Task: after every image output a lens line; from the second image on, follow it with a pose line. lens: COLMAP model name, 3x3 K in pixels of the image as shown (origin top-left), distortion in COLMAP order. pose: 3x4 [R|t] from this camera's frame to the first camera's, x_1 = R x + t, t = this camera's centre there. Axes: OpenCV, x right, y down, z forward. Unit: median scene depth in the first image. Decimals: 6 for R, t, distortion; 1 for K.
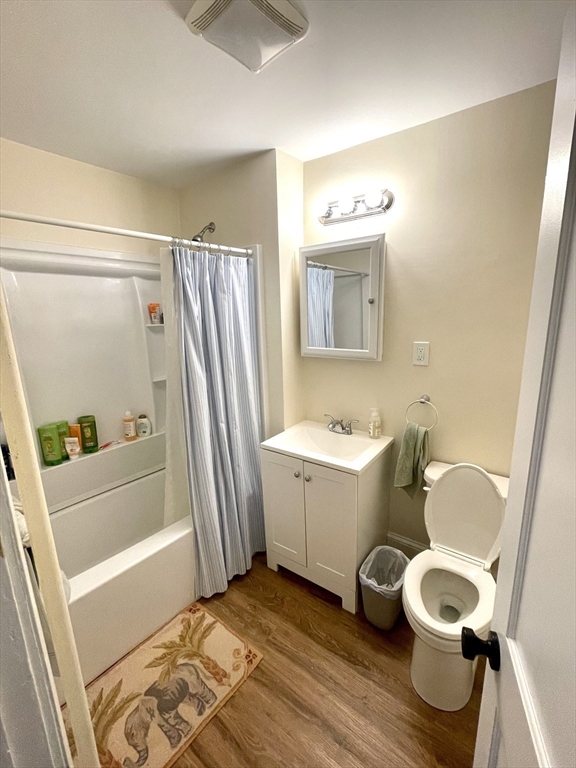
lens RADIAL K [[335.2, 0, 288.3], [0, 335.2, 382.4], [0, 0, 1]] dist [-0.003488, -0.000249]
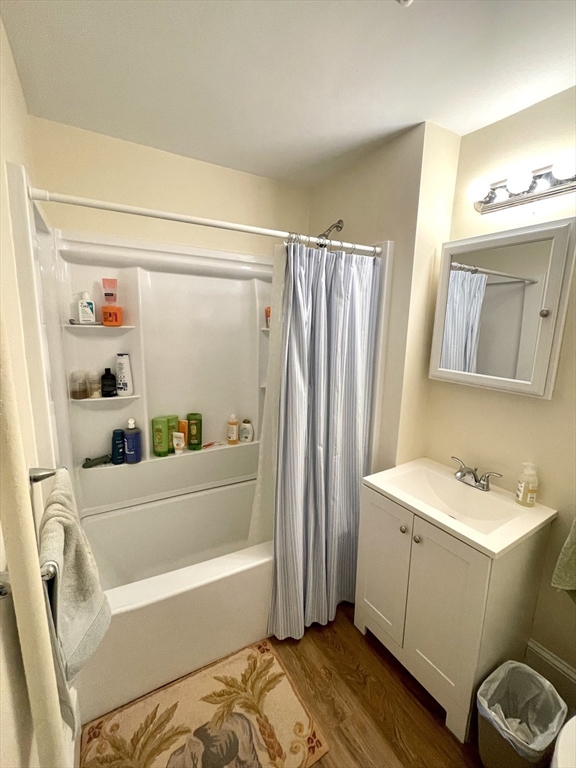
lens RADIAL K [[335.2, 0, 288.3], [0, 335.2, 382.4], [0, 0, 1]] dist [-0.003488, -0.000249]
pose [[0.928440, 0.115964, -0.352920, 0.011783], [-0.125266, 0.992117, -0.003549, -0.027576], [0.349726, 0.047504, 0.935647, 0.150244]]
